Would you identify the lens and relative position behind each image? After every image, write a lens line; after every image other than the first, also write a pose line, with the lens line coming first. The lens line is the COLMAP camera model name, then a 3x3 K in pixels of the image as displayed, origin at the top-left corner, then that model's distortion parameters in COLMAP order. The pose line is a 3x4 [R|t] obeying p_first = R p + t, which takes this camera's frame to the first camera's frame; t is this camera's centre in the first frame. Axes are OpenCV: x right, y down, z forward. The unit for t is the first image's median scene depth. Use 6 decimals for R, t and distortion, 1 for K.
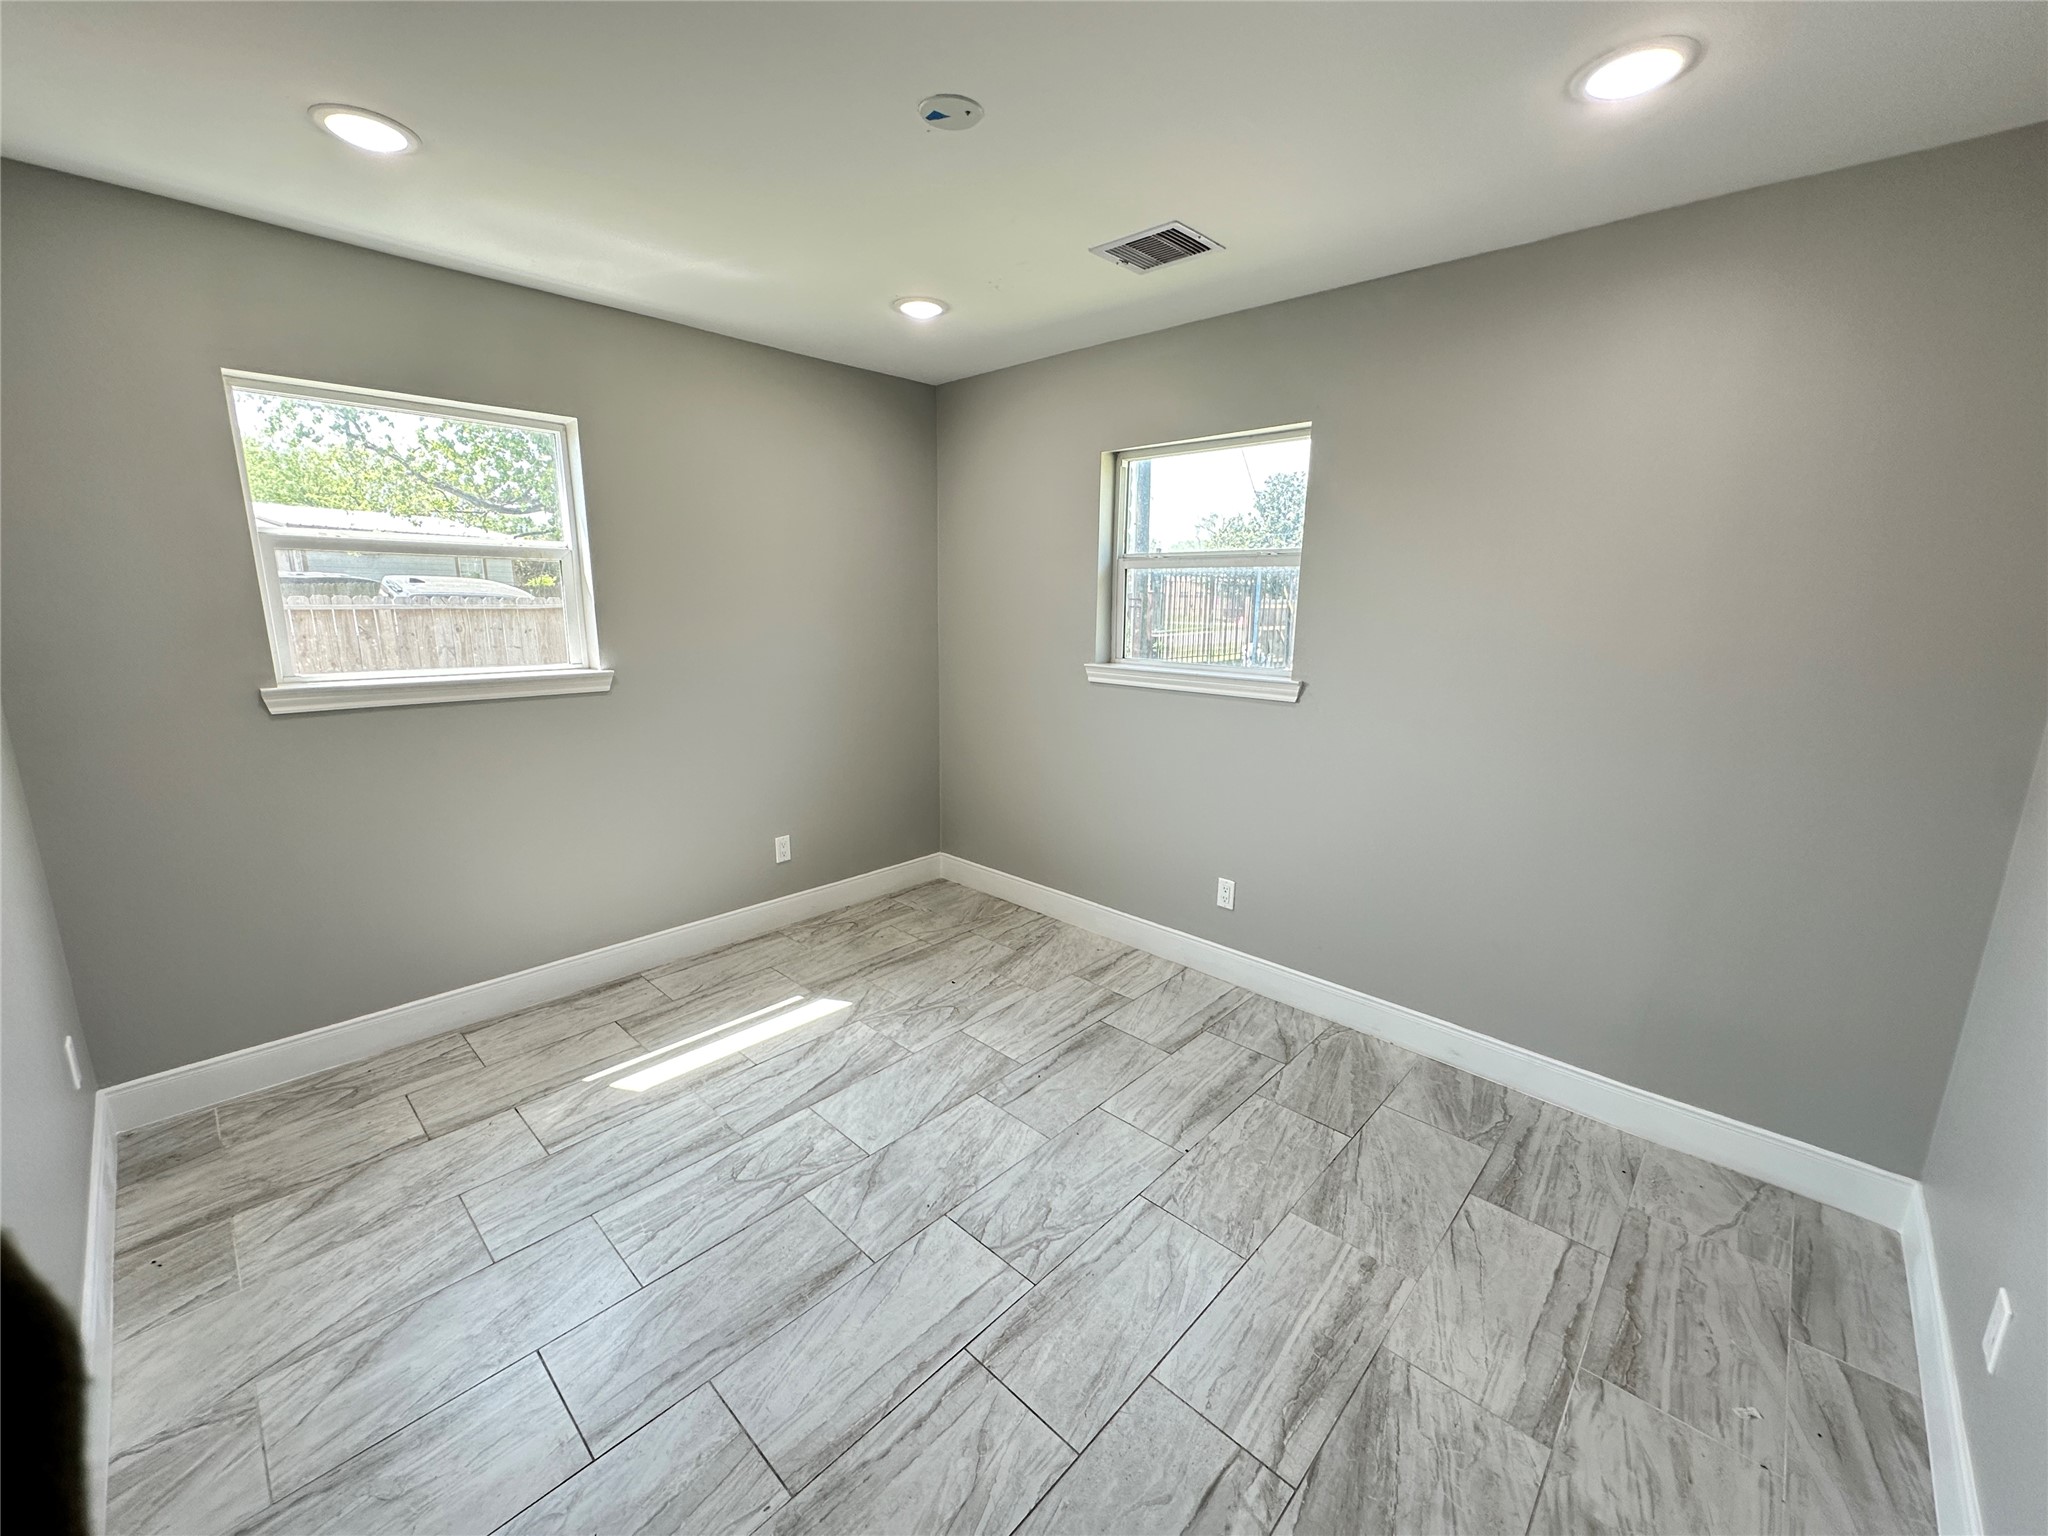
lens RADIAL K [[816.8, 0, 1025.8], [0, 816.8, 768.5], [0, 0, 1]] dist [-0.003382, 0.001123]
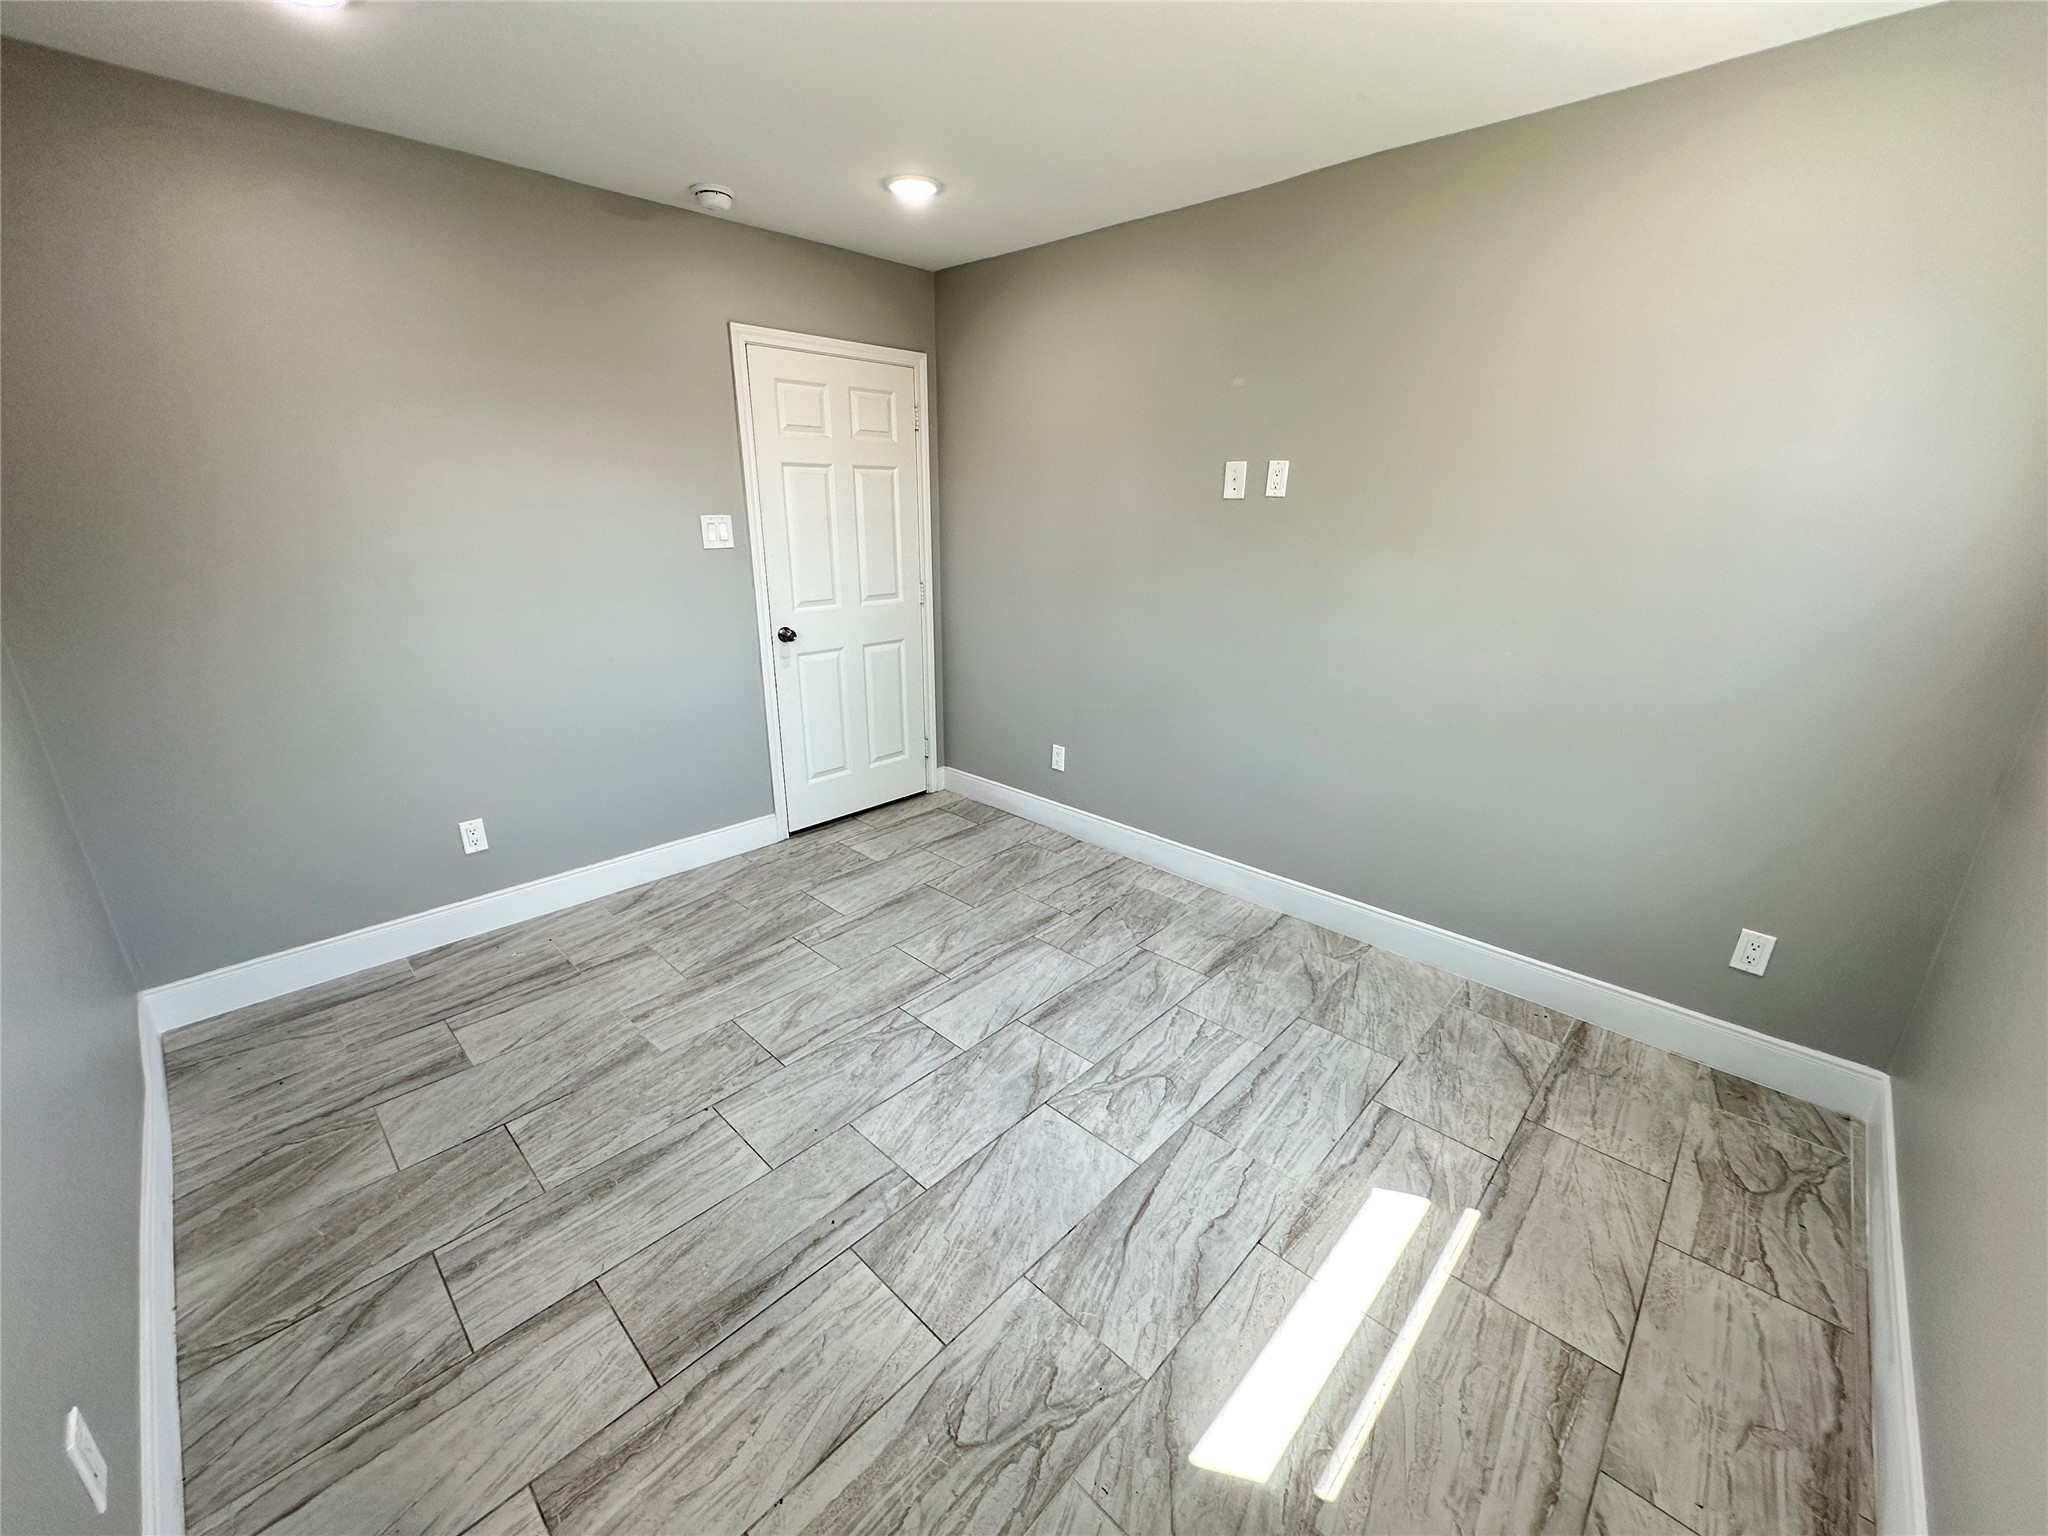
lens RADIAL K [[816.8, 0, 1025.8], [0, 816.8, 768.5], [0, 0, 1]] dist [-0.003382, 0.001123]
pose [[-0.999774, -0.021257, -0.000359, -0.157309], [-0.018524, 0.862657, 0.505450, -0.342485], [-0.010434, 0.505343, -0.862856, 1.602897]]
